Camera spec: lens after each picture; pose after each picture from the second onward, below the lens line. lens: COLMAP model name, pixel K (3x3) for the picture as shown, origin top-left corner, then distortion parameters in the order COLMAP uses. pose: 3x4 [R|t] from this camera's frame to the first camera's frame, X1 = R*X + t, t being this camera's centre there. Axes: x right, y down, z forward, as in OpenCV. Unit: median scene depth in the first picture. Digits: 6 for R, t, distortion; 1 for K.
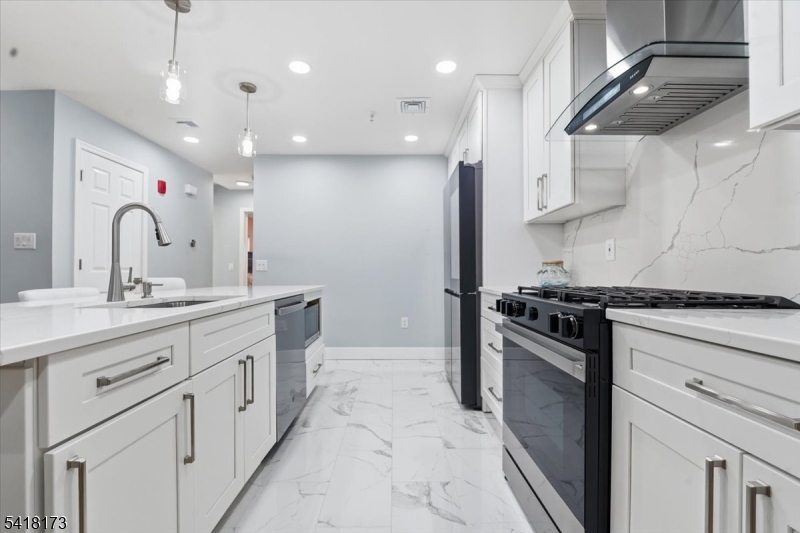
lens RADIAL K [[340.0, 0, 393.4], [0, 340.0, 265.1], [0, 0, 1]] dist [-0.010650, -0.000807]
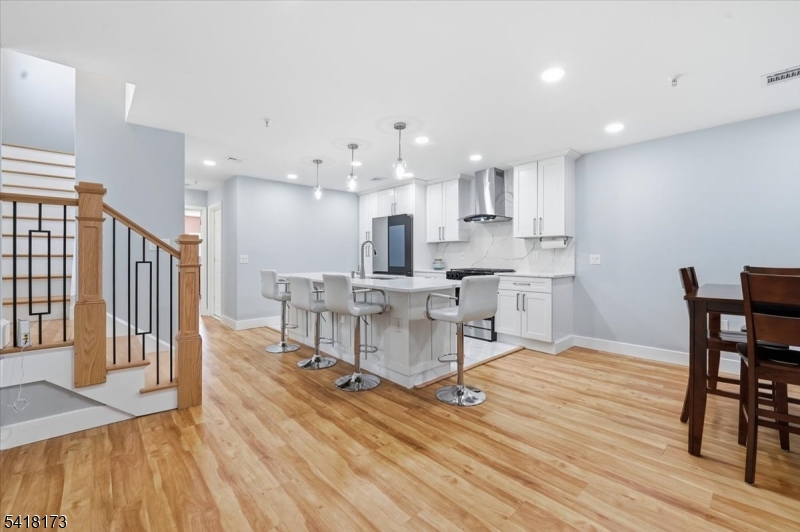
lens RADIAL K [[333.3, 0, 383.3], [0, 333.3, 254.7], [0, 0, 1]] dist [-0.012648, -0.001002]
pose [[0.763050, 0.002887, 0.646333, -1.608581], [-0.008934, 0.999942, 0.006081, -0.061900], [-0.646277, -0.010415, 0.763031, -0.691385]]
